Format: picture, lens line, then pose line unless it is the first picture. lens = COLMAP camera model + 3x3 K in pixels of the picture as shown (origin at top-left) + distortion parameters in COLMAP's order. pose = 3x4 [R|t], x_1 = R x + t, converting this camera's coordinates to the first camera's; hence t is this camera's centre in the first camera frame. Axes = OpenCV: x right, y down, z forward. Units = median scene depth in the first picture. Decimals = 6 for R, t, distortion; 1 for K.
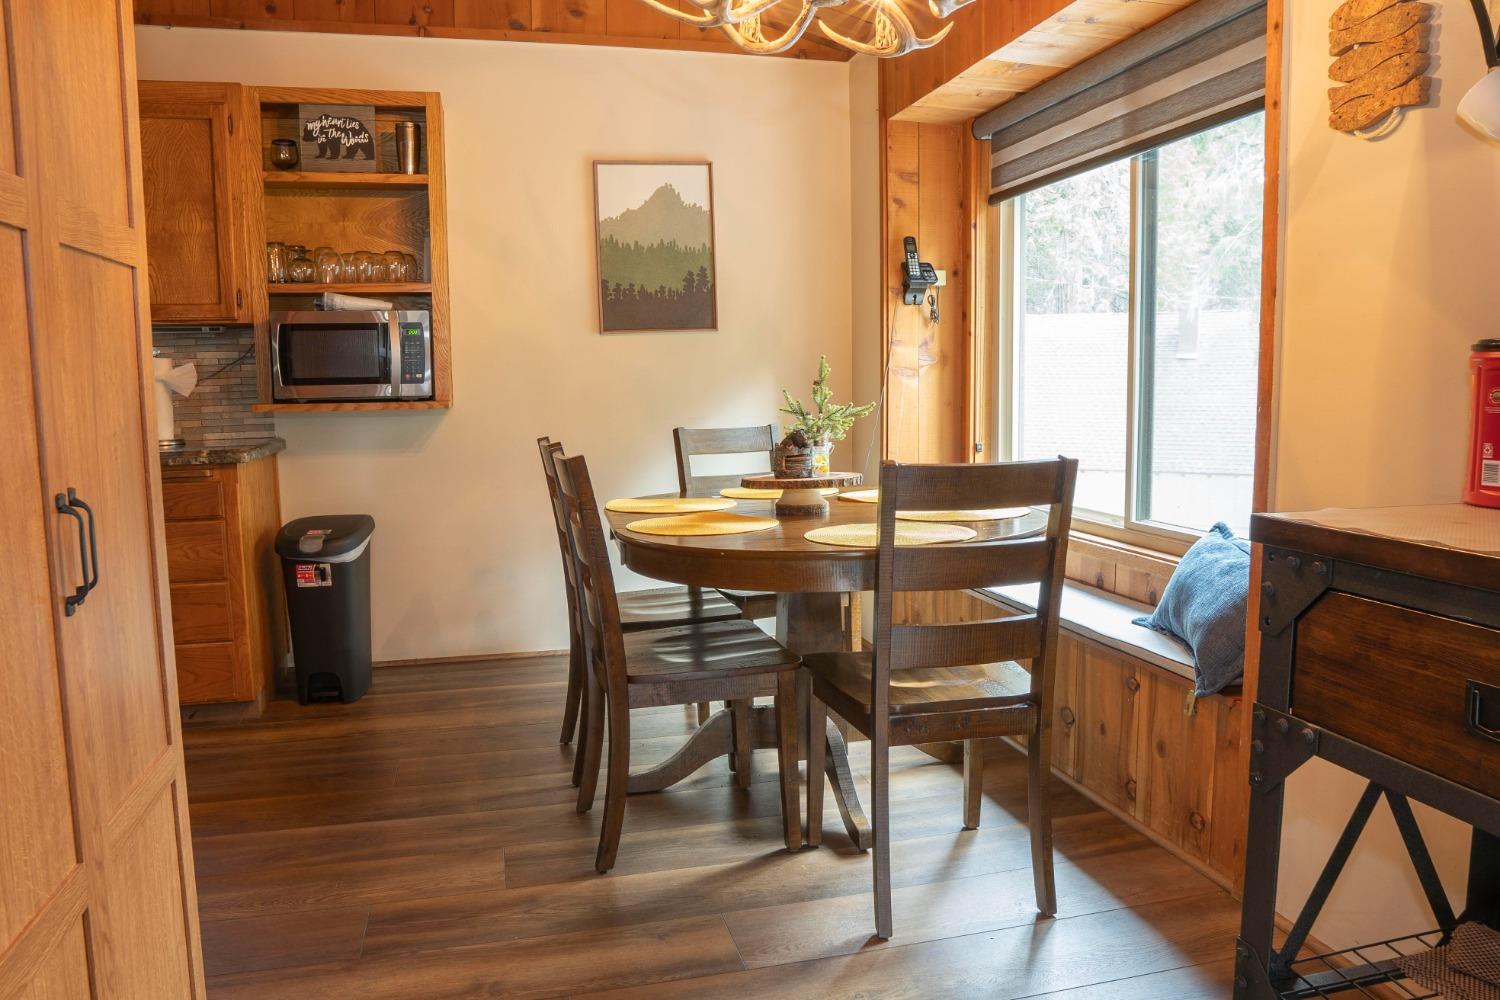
lens RADIAL K [[1055.5, 0, 745.3], [0, 1055.5, 494.9], [0, 0, 1]] dist [-0.110692, 0.071427]
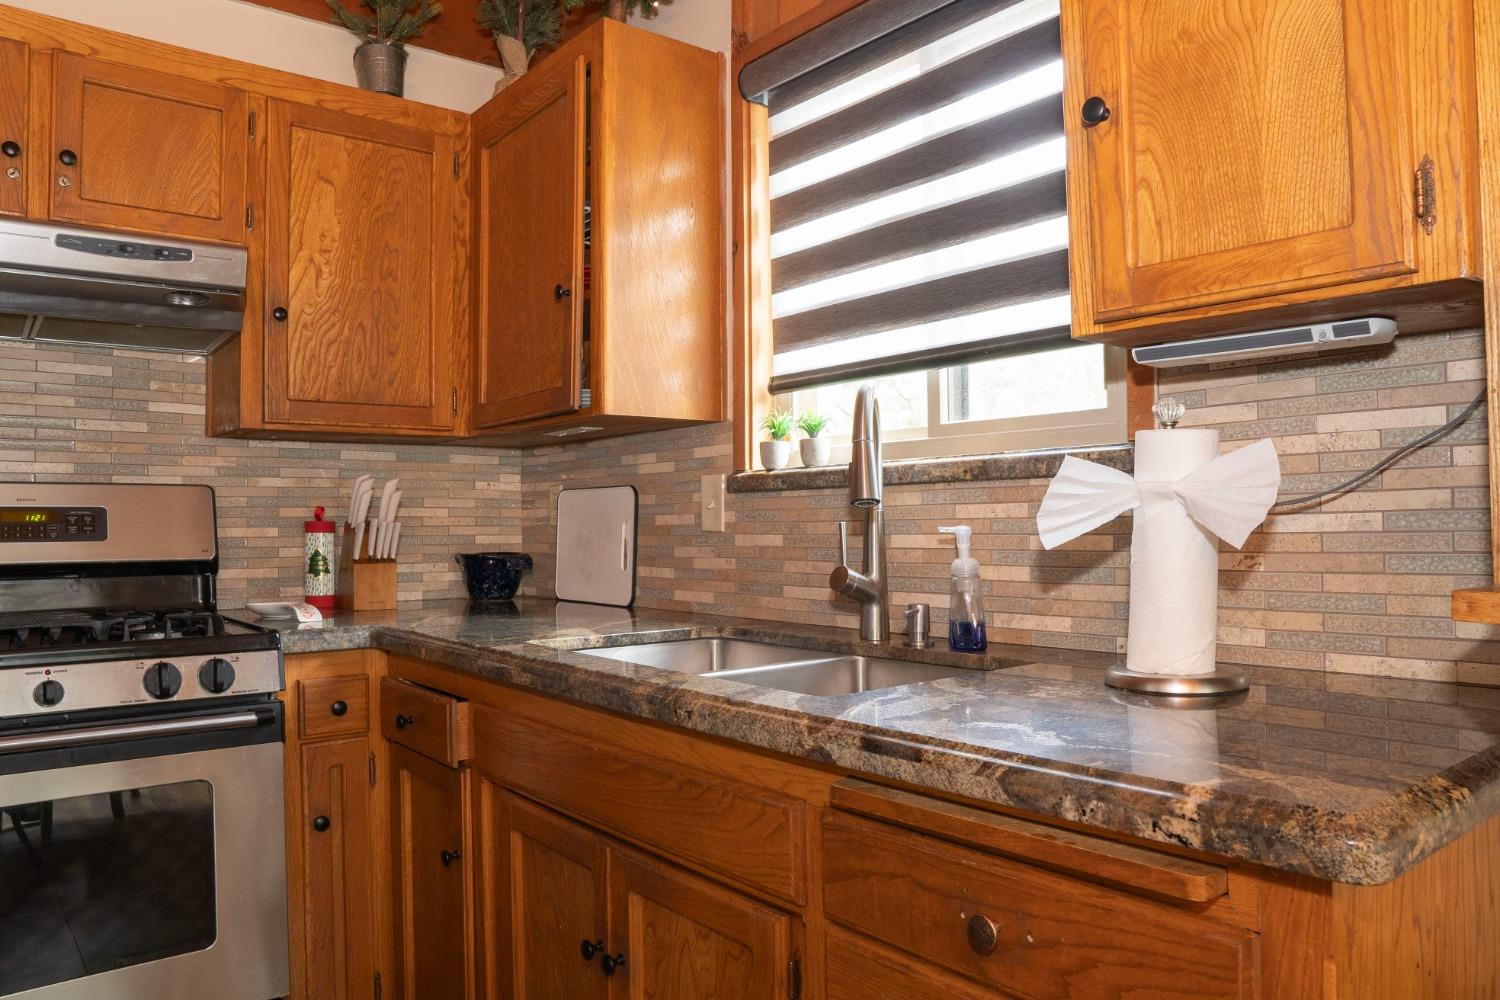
lens RADIAL K [[1055.5, 0, 745.3], [0, 1055.5, 494.9], [0, 0, 1]] dist [-0.110692, 0.071427]
pose [[0.423519, -0.013240, -0.905791, -0.326694], [-0.097345, 0.993438, -0.060037, -0.078394], [0.900642, 0.113601, 0.419451, 0.736524]]
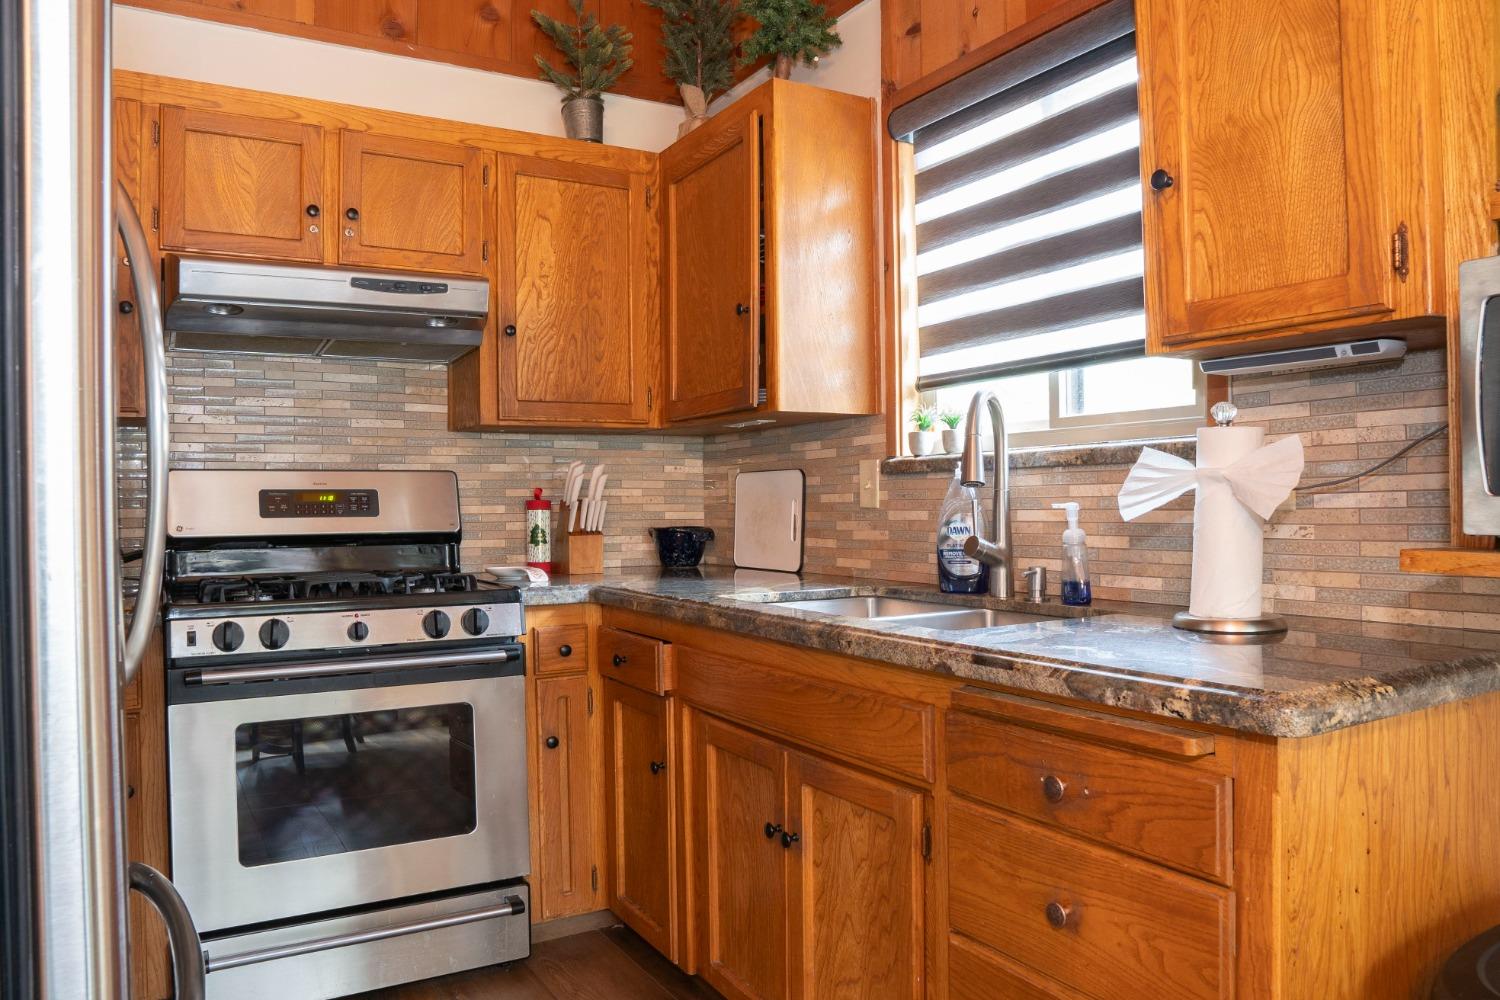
lens RADIAL K [[1055.5, 0, 745.3], [0, 1055.5, 494.9], [0, 0, 1]] dist [-0.110692, 0.071427]
pose [[0.281716, 0.004711, -0.959486, -0.215682], [-0.099910, 0.994696, -0.024451, -0.074826], [0.954282, 0.102751, 0.280693, 0.692209]]
